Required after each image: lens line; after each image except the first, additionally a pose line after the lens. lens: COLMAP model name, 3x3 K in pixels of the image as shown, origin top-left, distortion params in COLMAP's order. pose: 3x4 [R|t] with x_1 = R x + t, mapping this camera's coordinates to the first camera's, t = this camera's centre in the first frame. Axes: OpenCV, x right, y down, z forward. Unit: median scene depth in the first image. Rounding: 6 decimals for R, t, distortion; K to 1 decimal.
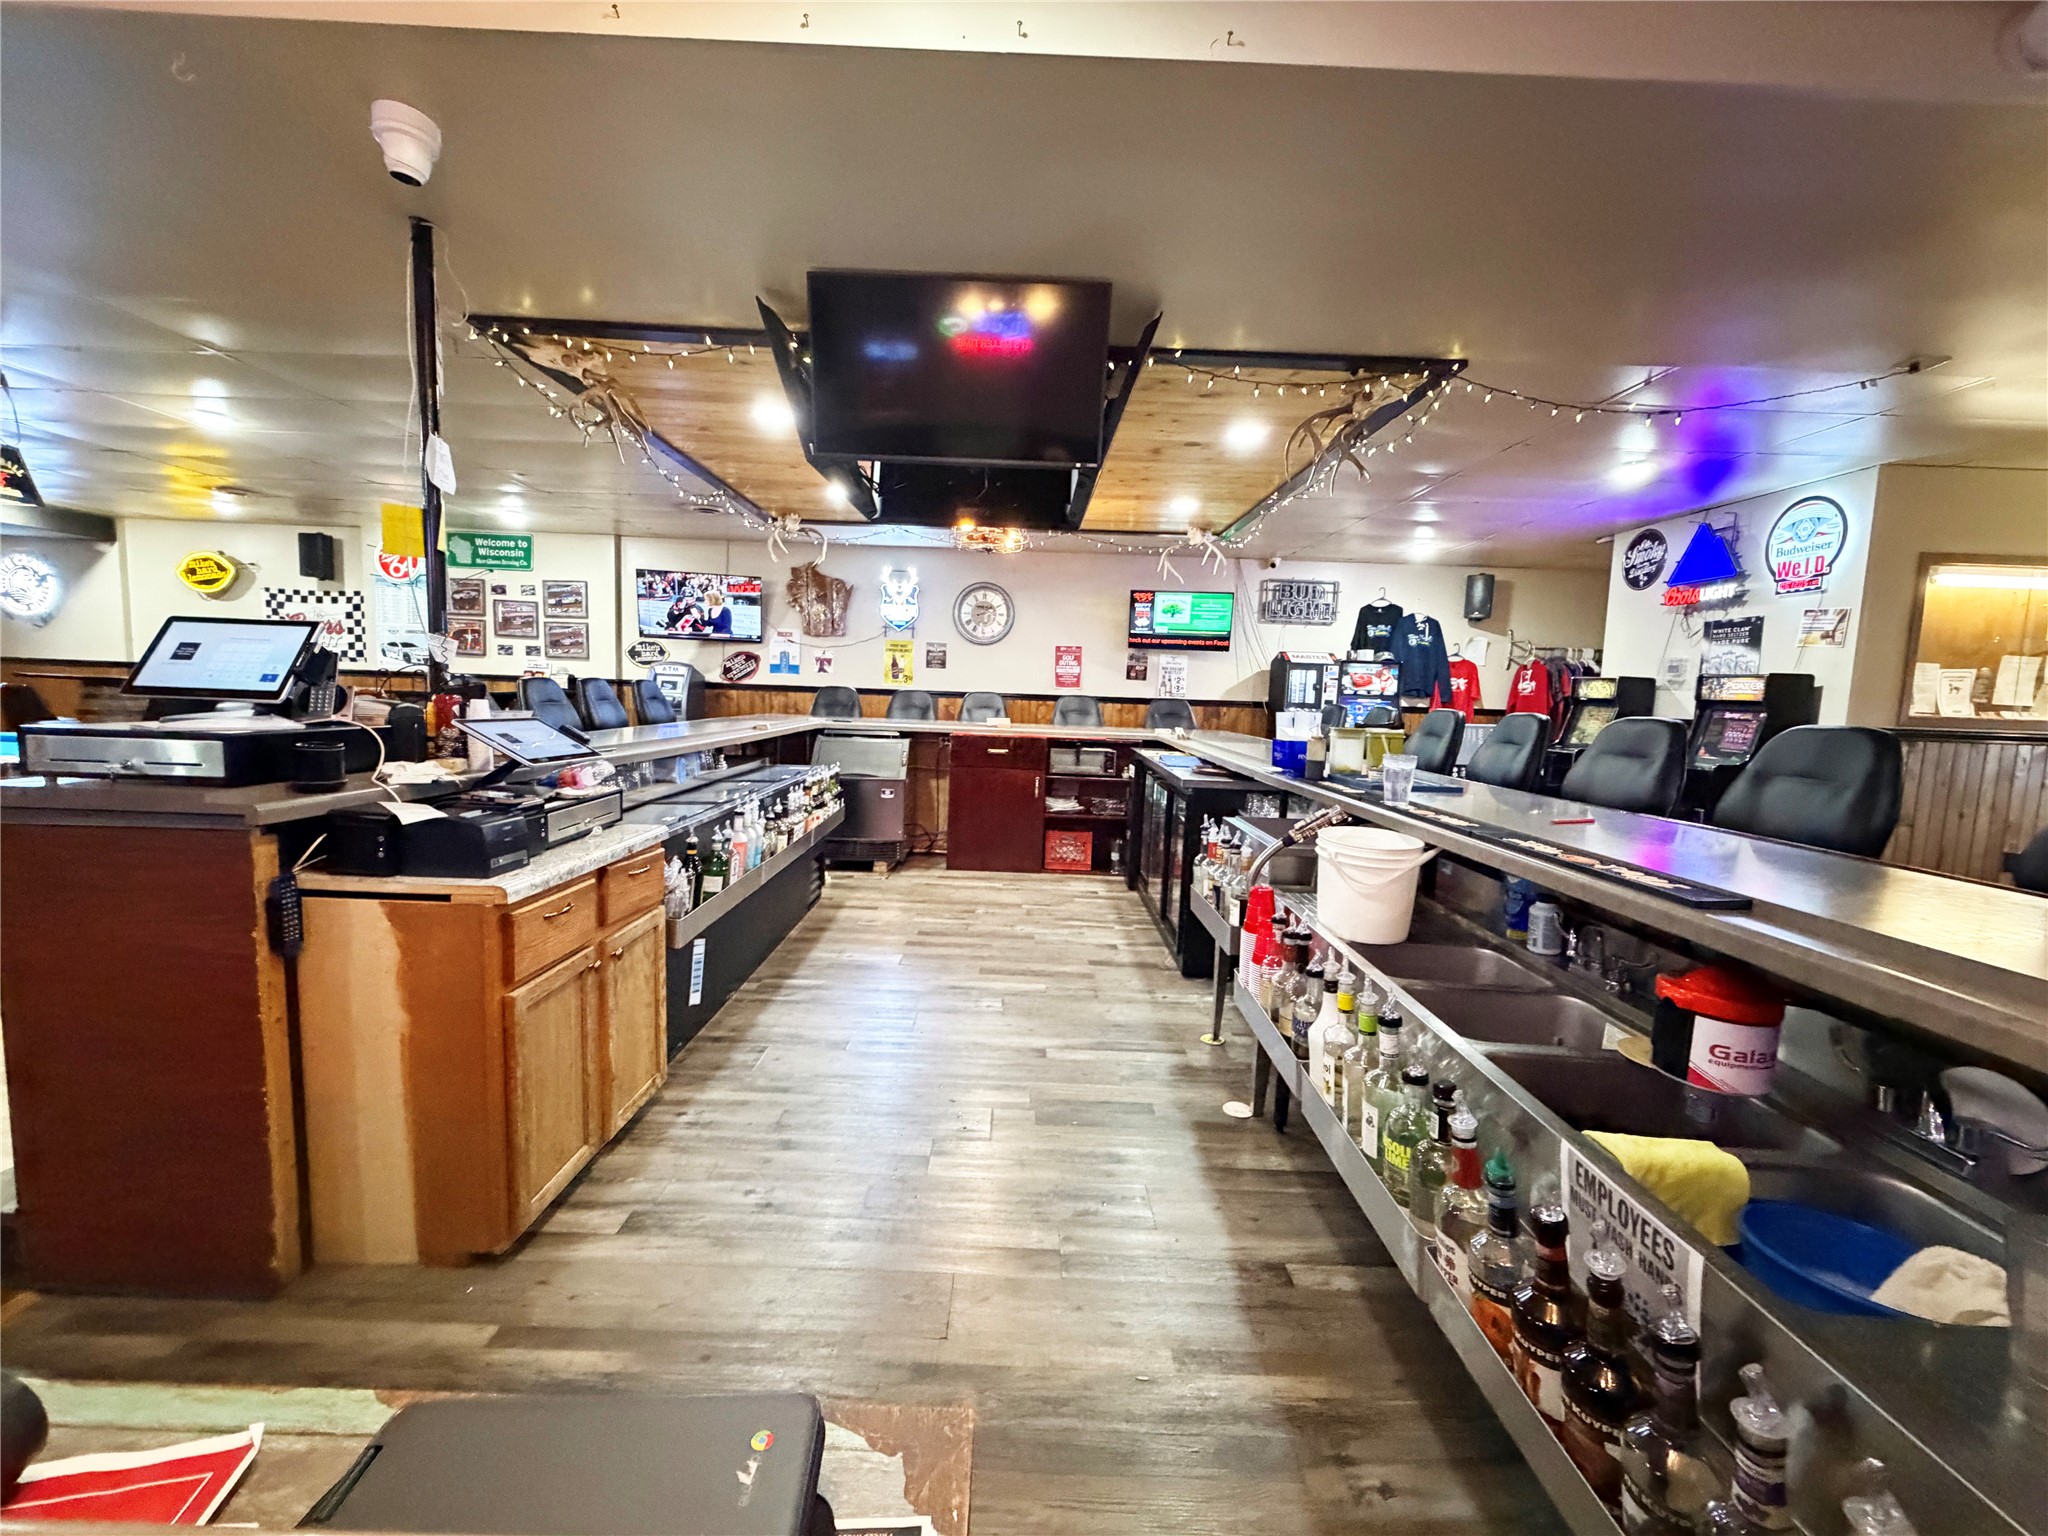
lens RADIAL K [[815.1, 0, 1018.7], [0, 815.1, 768.5], [0, 0, 1]] dist [0.000147, -0.000120]
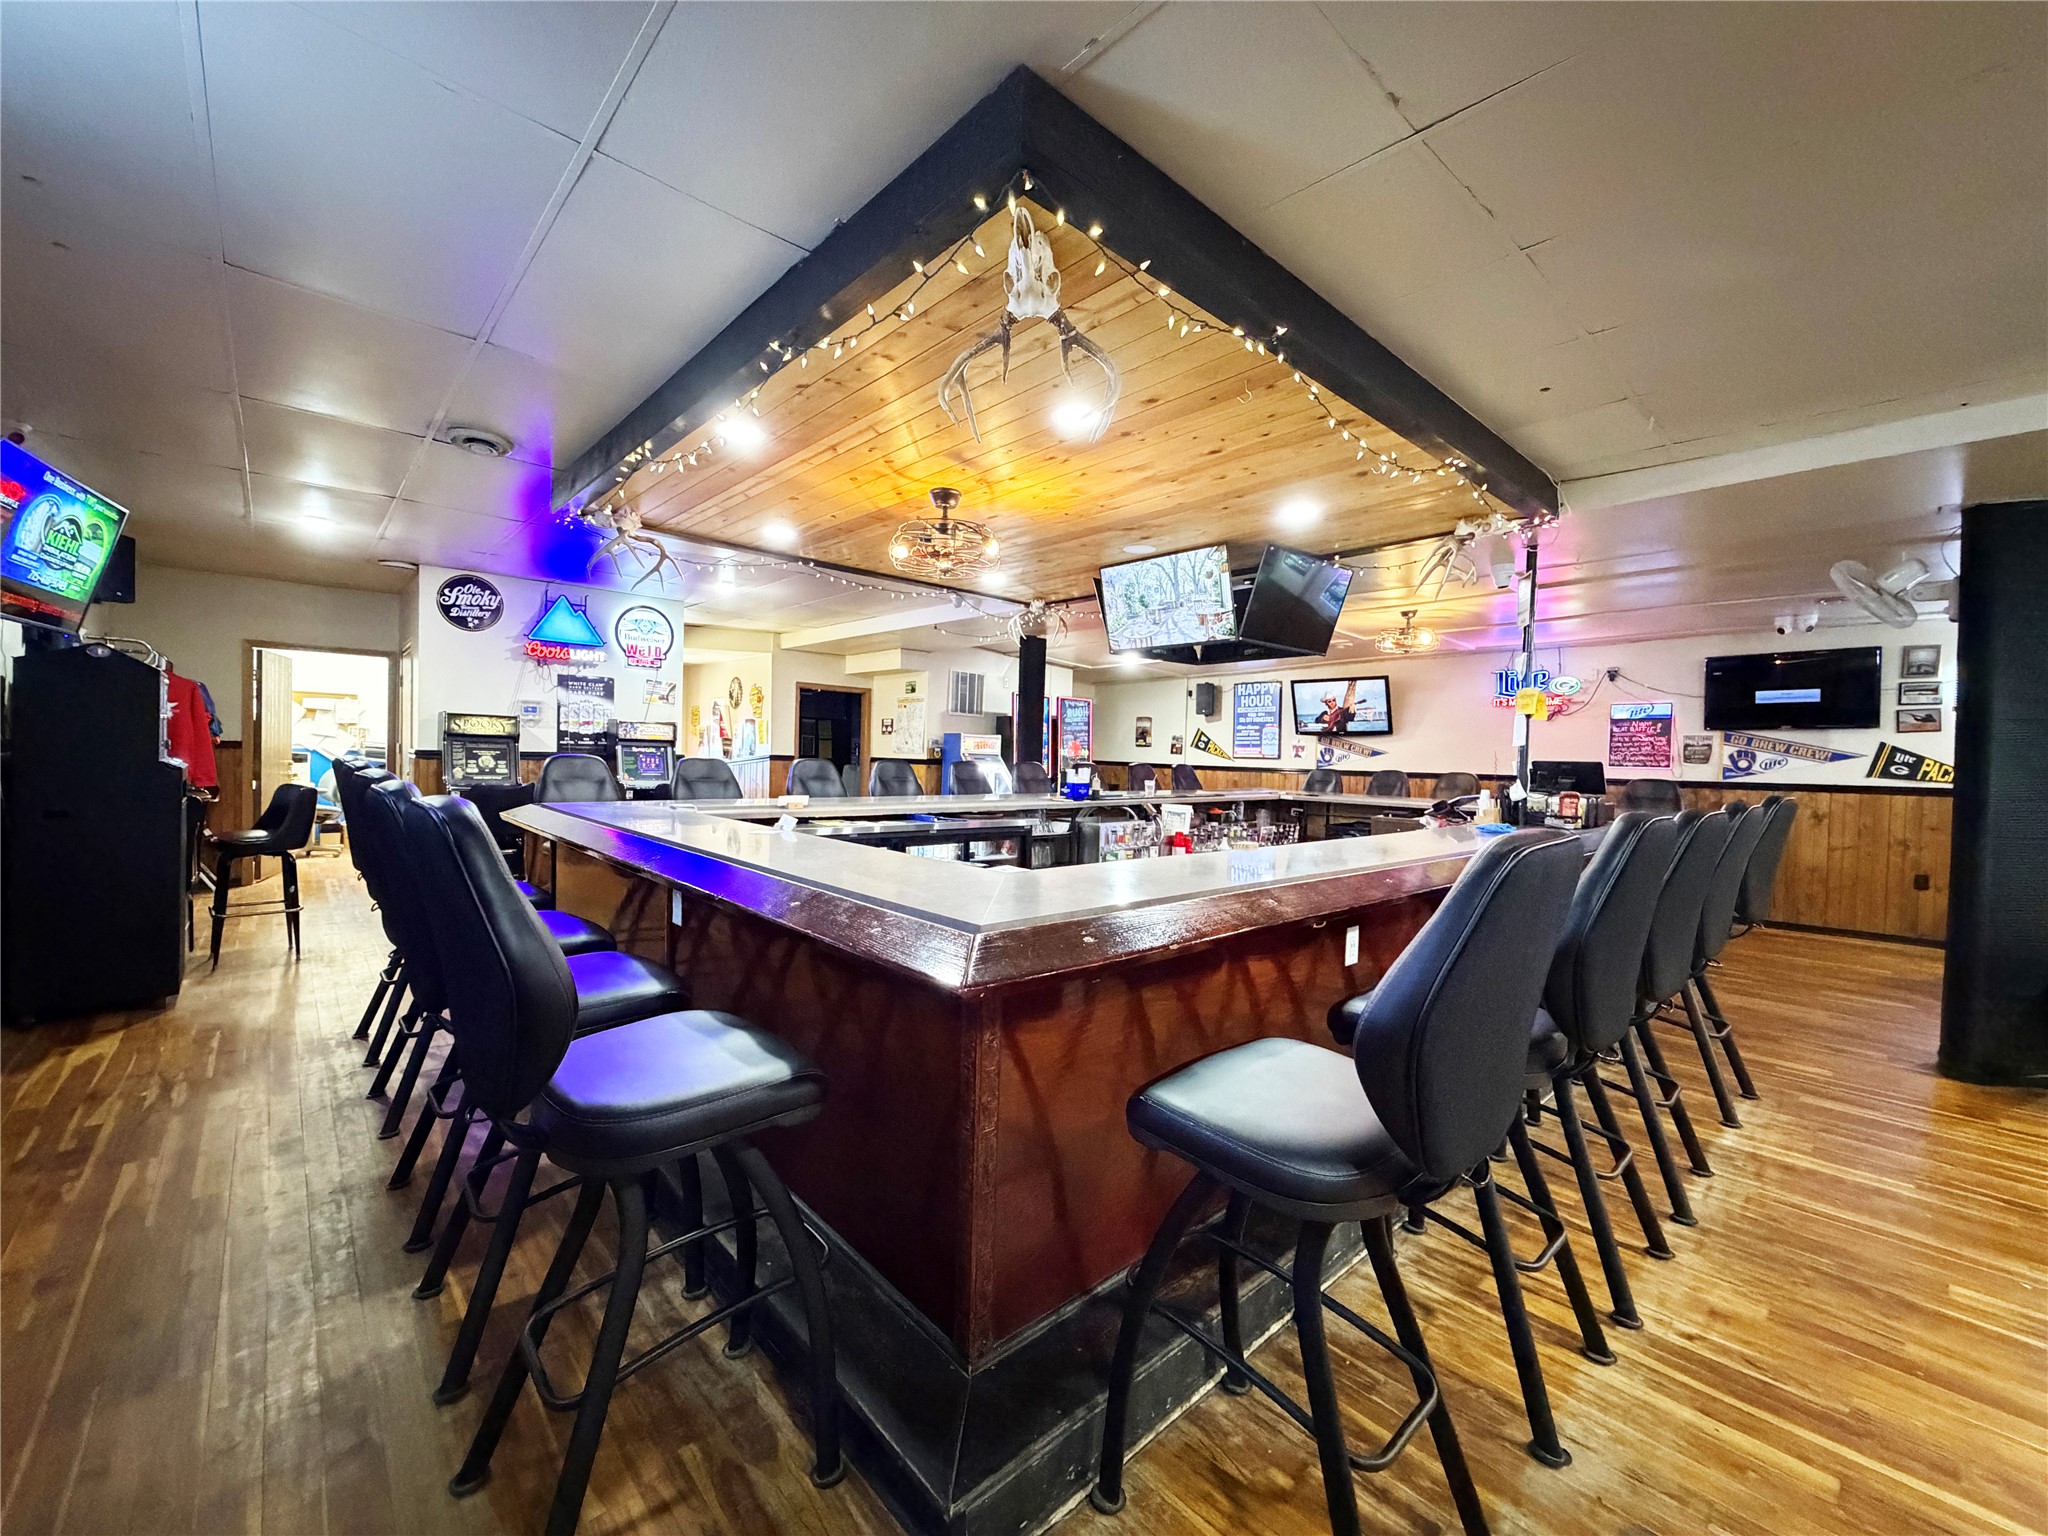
lens RADIAL K [[815.1, 0, 1019.9], [0, 815.1, 766.9], [0, 0, 1]] dist [0.000147, -0.000120]
pose [[-0.676176, -0.067823, 0.733612, -0.382897], [0.019514, 0.993756, 0.109859, -0.109954], [-0.736482, 0.088600, -0.670630, 0.904619]]
